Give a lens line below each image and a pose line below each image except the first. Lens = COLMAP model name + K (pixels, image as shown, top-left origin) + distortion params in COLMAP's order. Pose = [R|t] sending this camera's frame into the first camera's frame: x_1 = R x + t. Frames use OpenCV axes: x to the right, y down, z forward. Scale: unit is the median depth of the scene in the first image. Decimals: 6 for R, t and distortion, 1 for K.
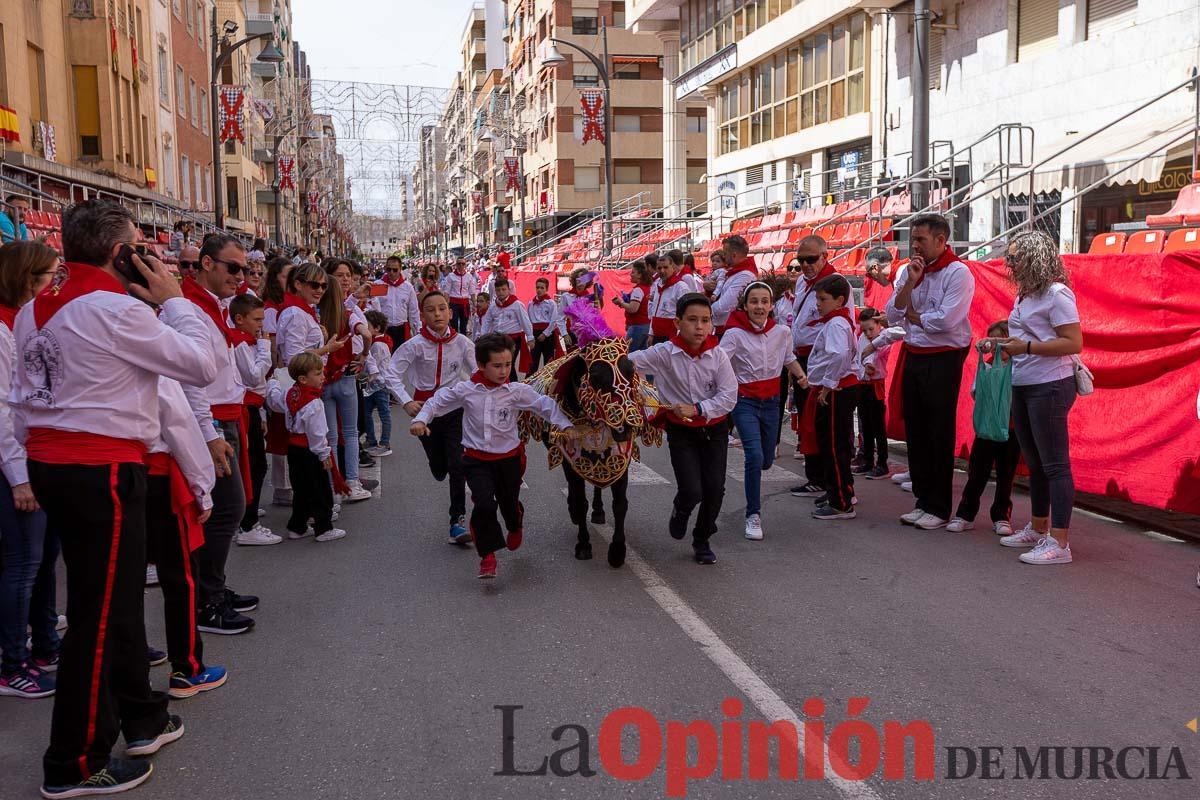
lens RADIAL K [[1163.2, 0, 592.5], [0, 1163.2, 394.8], [0, 0, 1]] dist [0.010437, 0.000000]
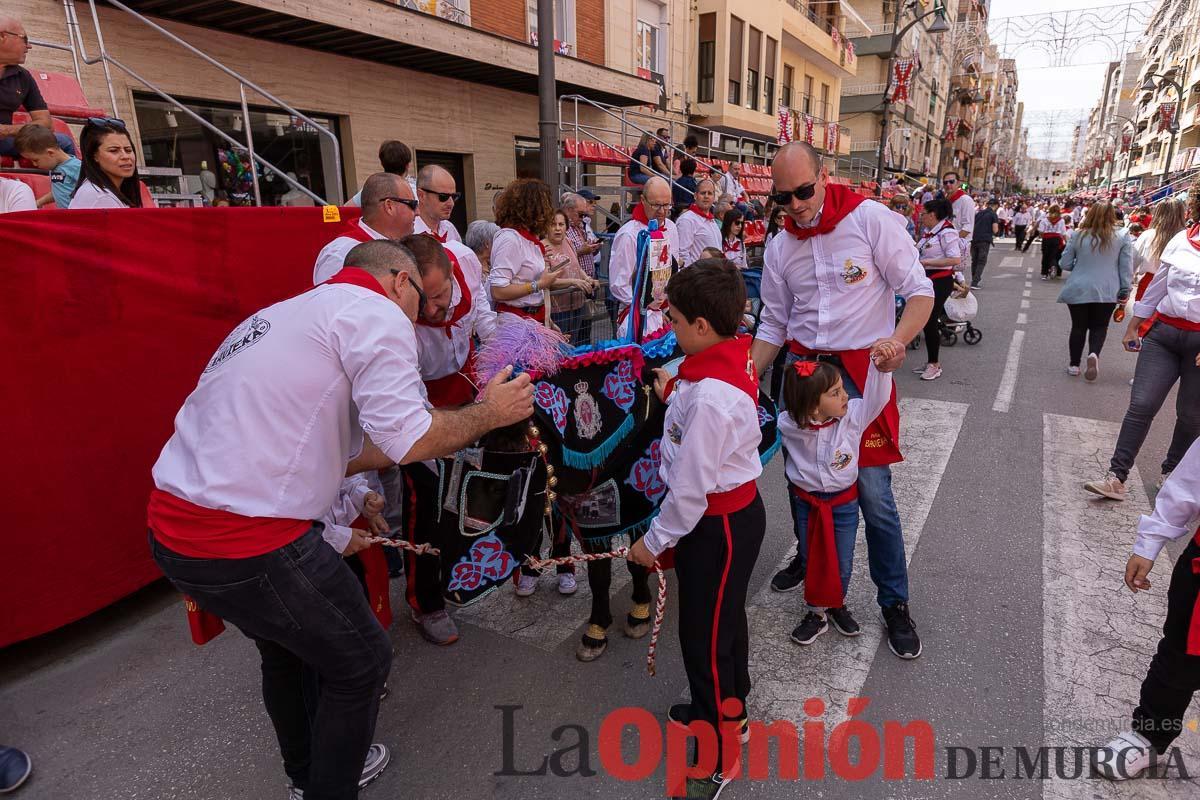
lens RADIAL K [[700.6, 0, 605.6], [0, 700.6, 404.6], [0, 0, 1]] dist [-0.003949, 0.002489]
pose [[0.750500, 0.183702, -0.634826, -0.140741], [-0.071073, 0.977454, 0.198825, -0.093890], [0.657038, -0.104099, 0.746636, 0.899725]]
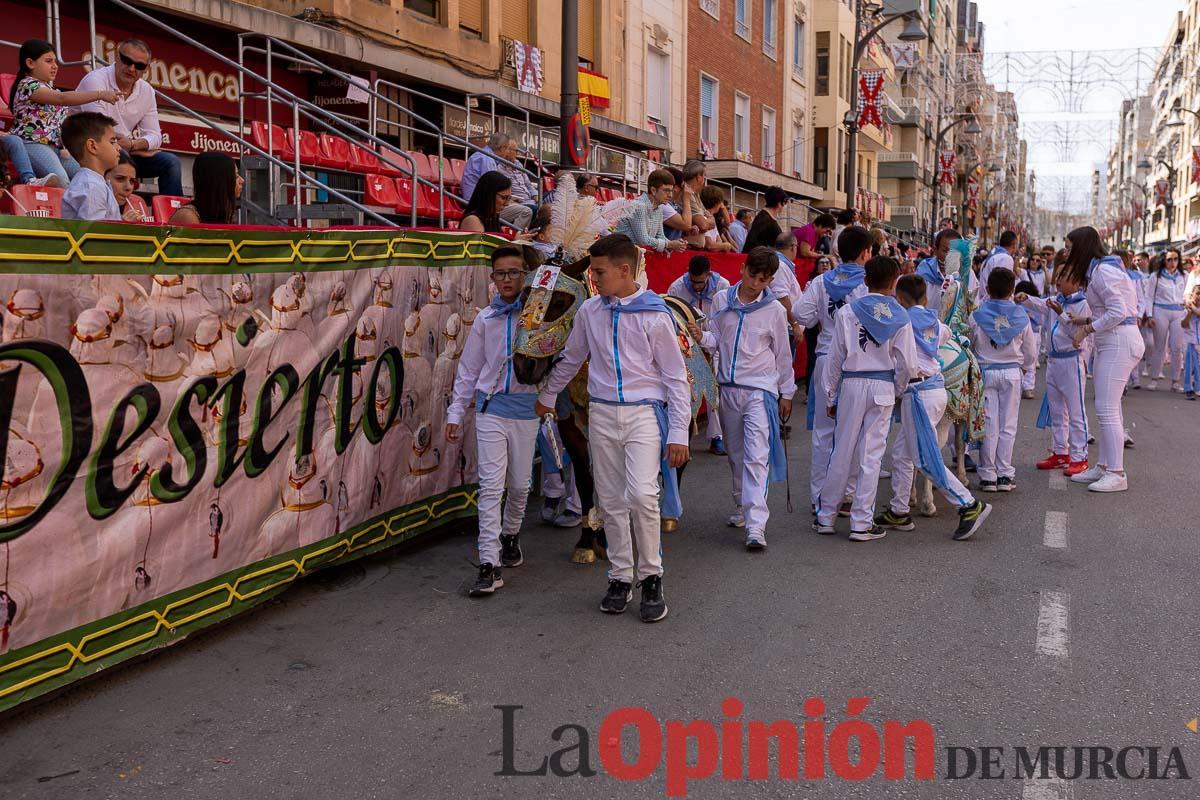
lens RADIAL K [[1170.0, 0, 622.1], [0, 1170.0, 380.4], [0, 0, 1]] dist [0.004161, 0.000000]
pose [[0.857592, 0.065745, -0.510111, -0.053989], [-0.071630, 0.997398, 0.008125, -0.040875], [0.509318, 0.029572, 0.860070, 0.423636]]
